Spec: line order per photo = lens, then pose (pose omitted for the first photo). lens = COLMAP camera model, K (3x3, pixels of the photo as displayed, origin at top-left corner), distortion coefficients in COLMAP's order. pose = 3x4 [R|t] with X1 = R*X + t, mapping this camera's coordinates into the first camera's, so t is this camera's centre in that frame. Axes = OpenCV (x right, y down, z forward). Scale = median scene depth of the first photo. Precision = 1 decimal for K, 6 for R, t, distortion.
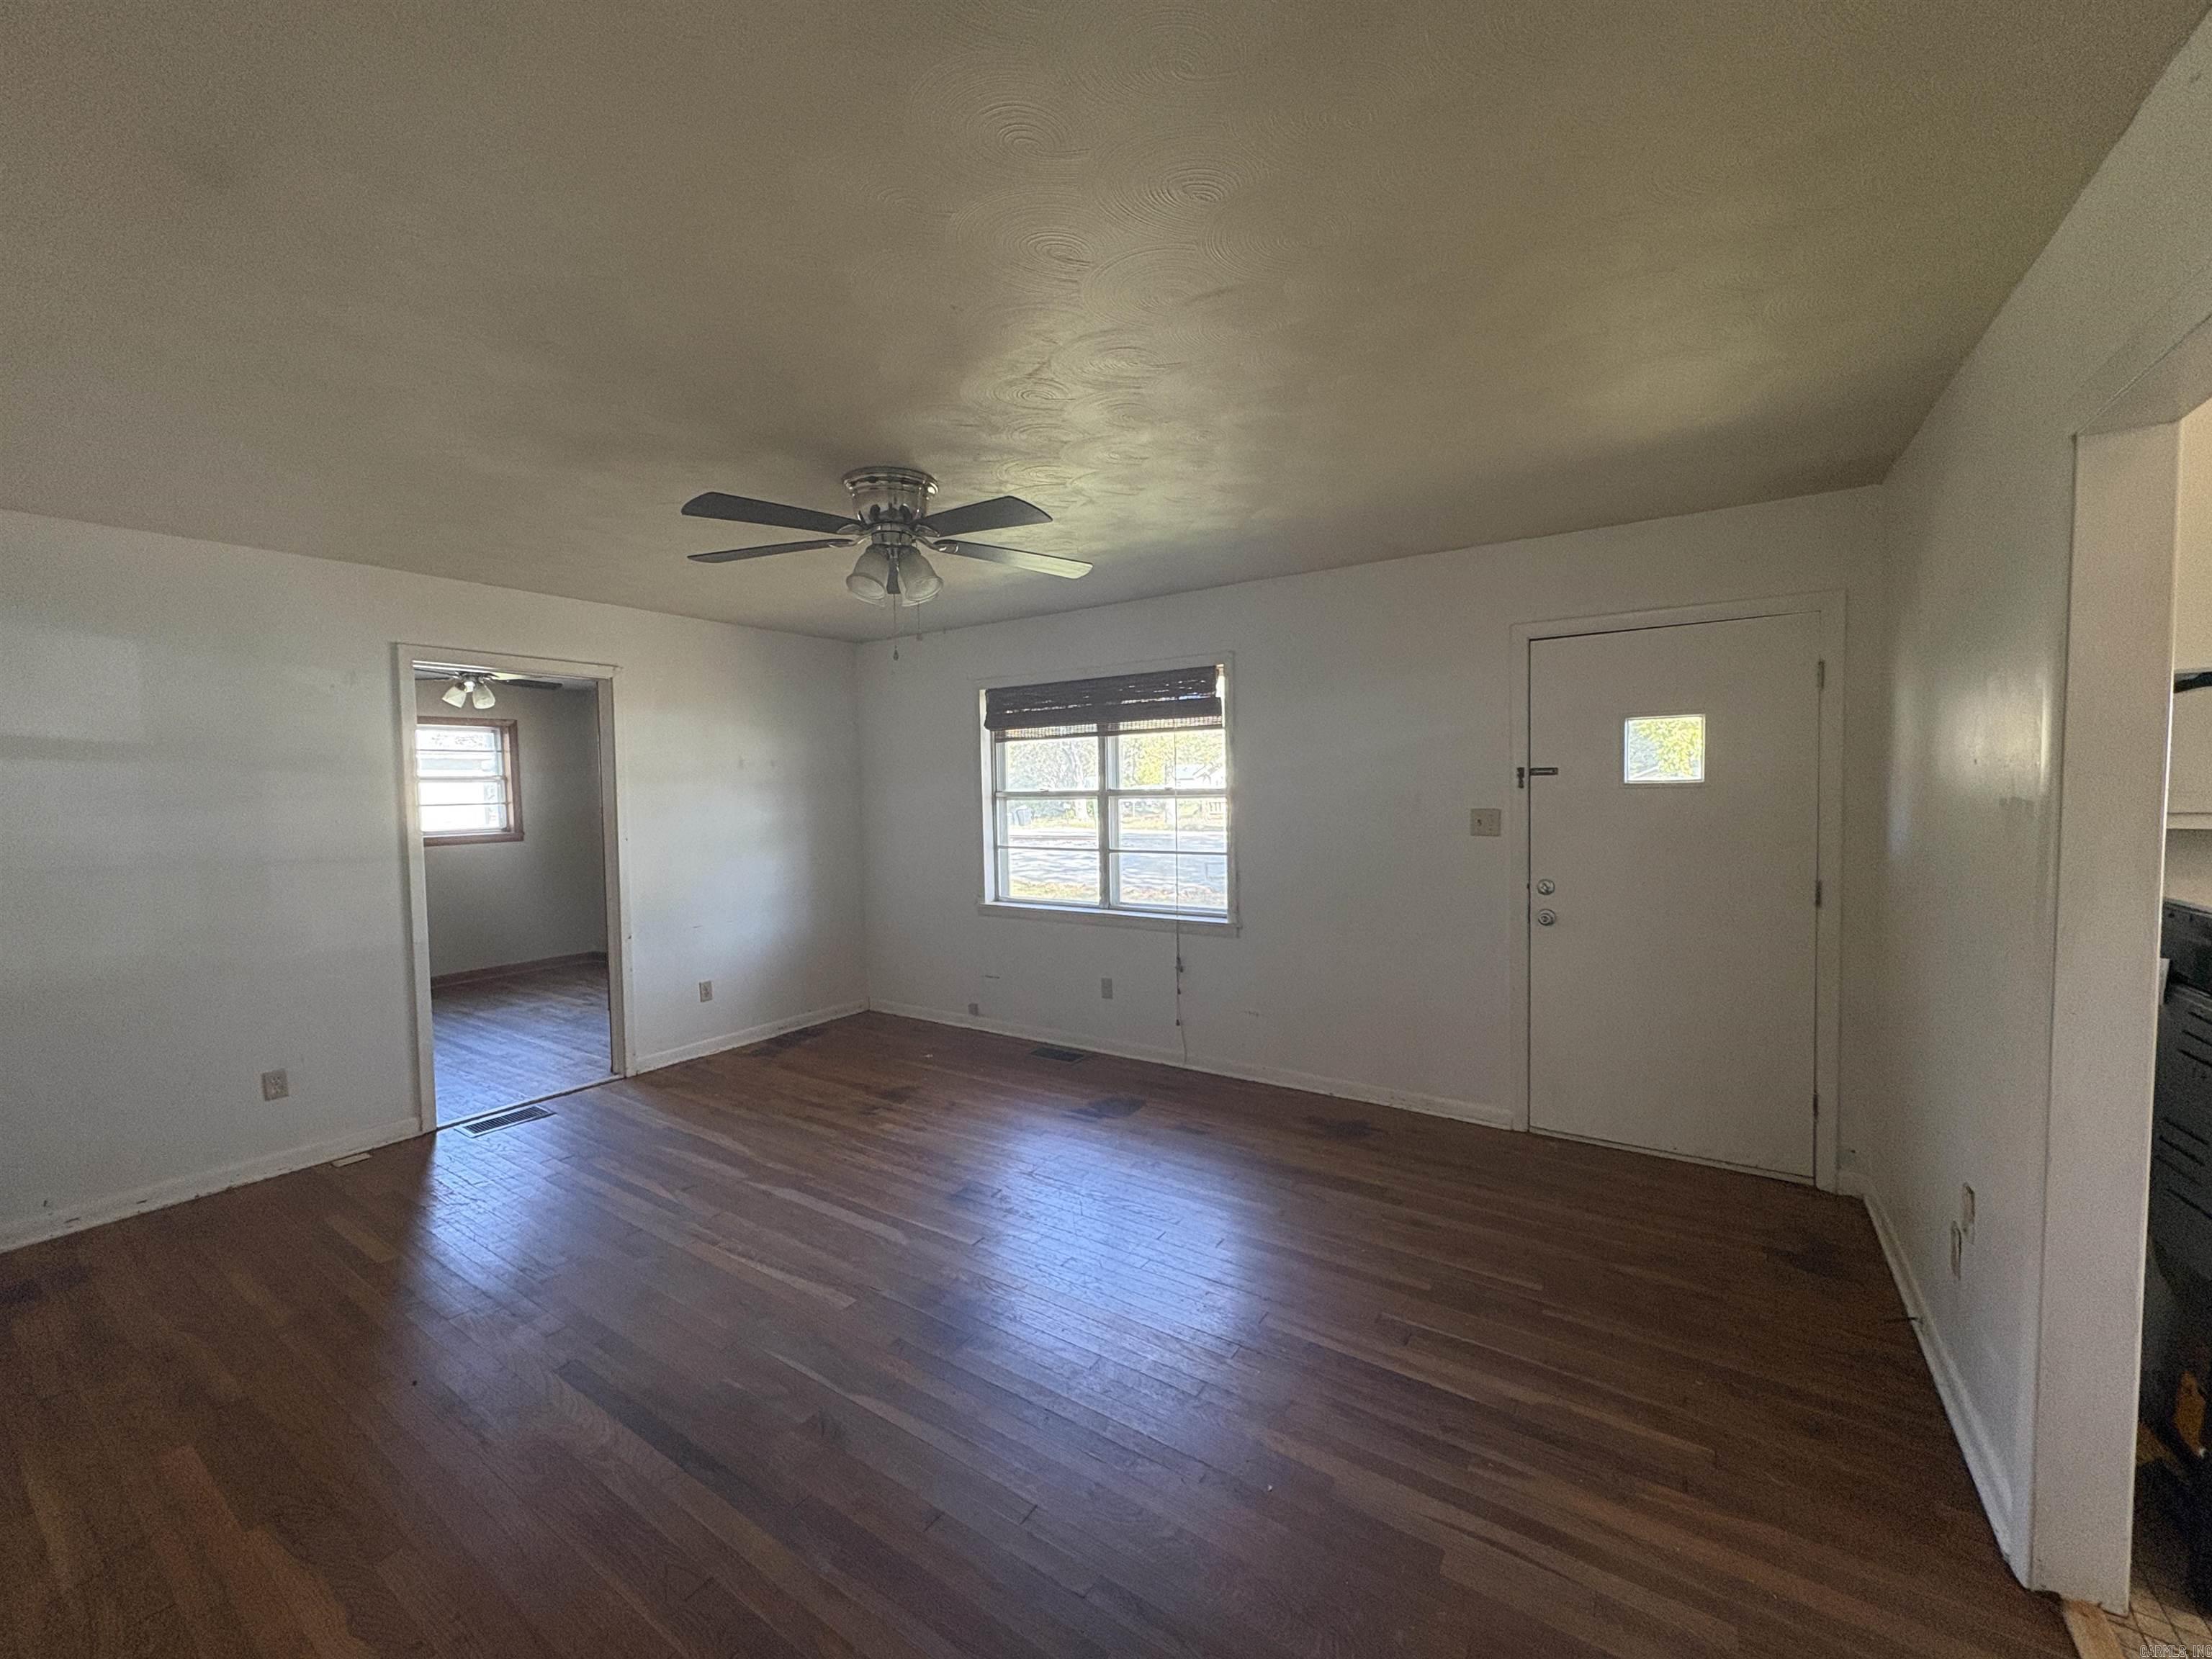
lens RADIAL K [[875.9, 0, 1104.7], [0, 875.9, 827.8], [0, 0, 1]] dist [0.000047, 0.000012]
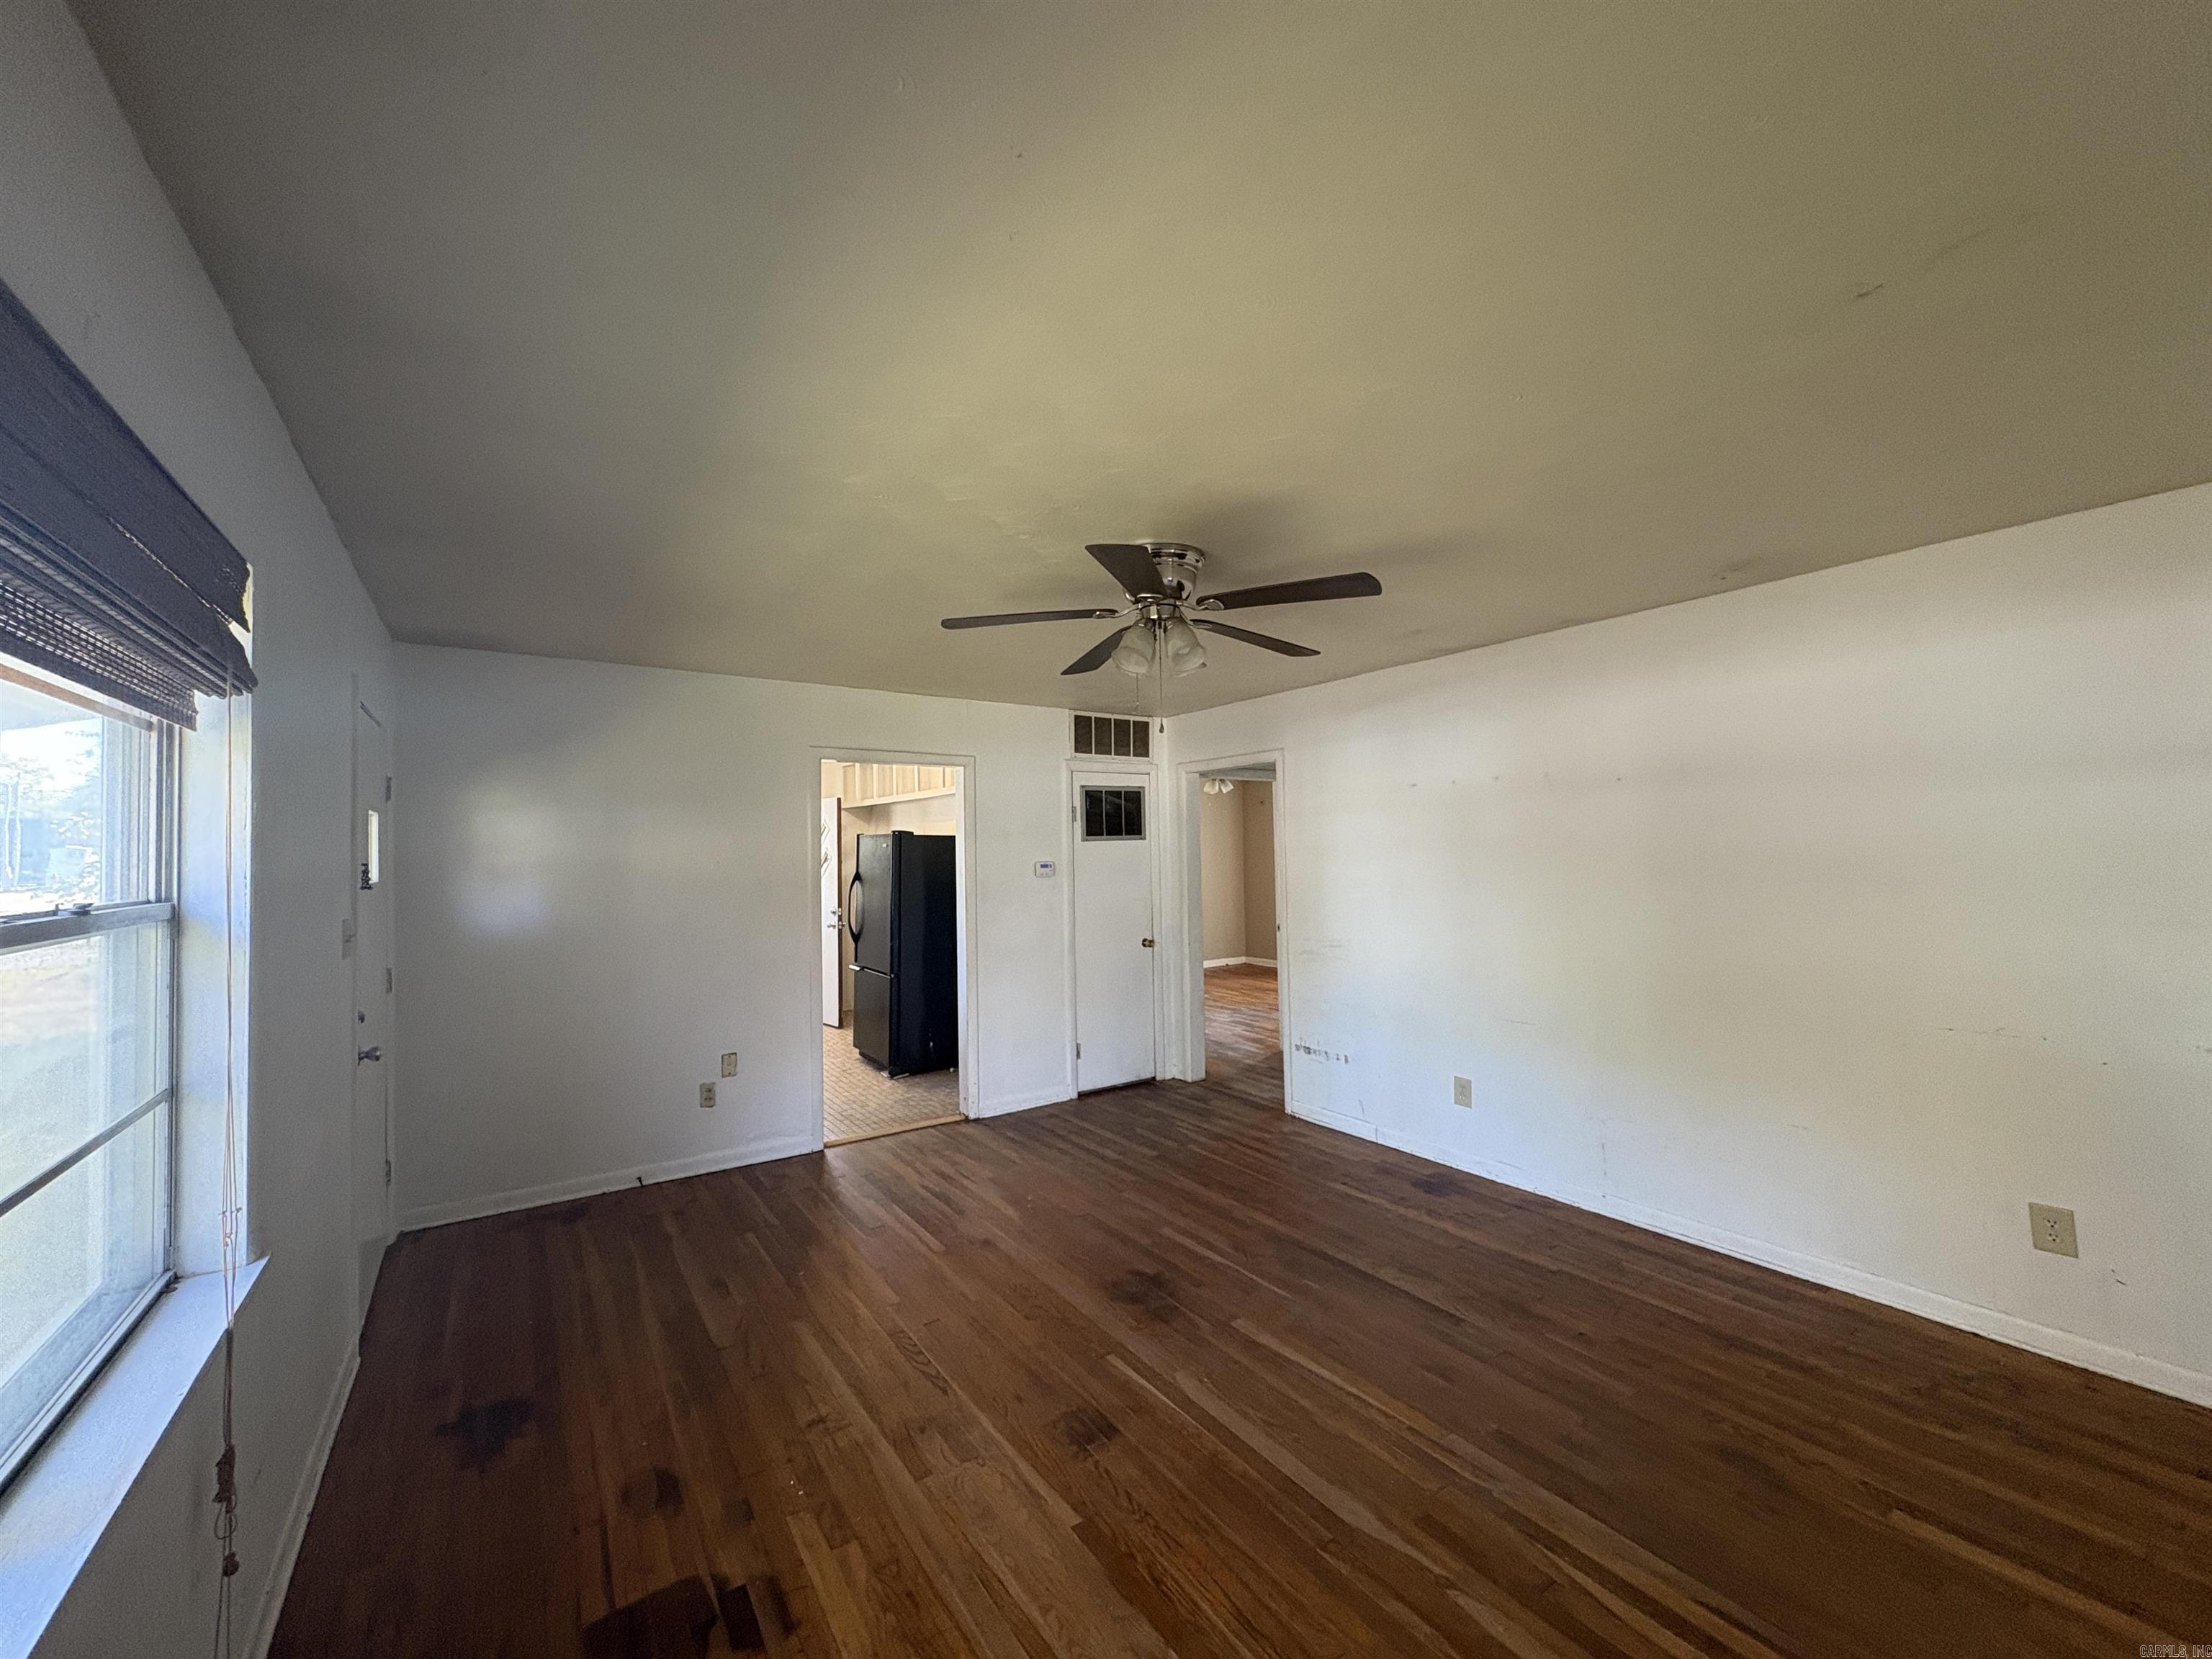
lens RADIAL K [[875.9, 0, 1104.7], [0, 875.9, 827.8], [0, 0, 1]] dist [0.000047, 0.000012]
pose [[-0.929492, 0.045075, 0.366078, -0.499173], [0.049661, 0.998761, 0.003115, -0.086309], [-0.365484, 0.021075, -0.930579, 1.813777]]
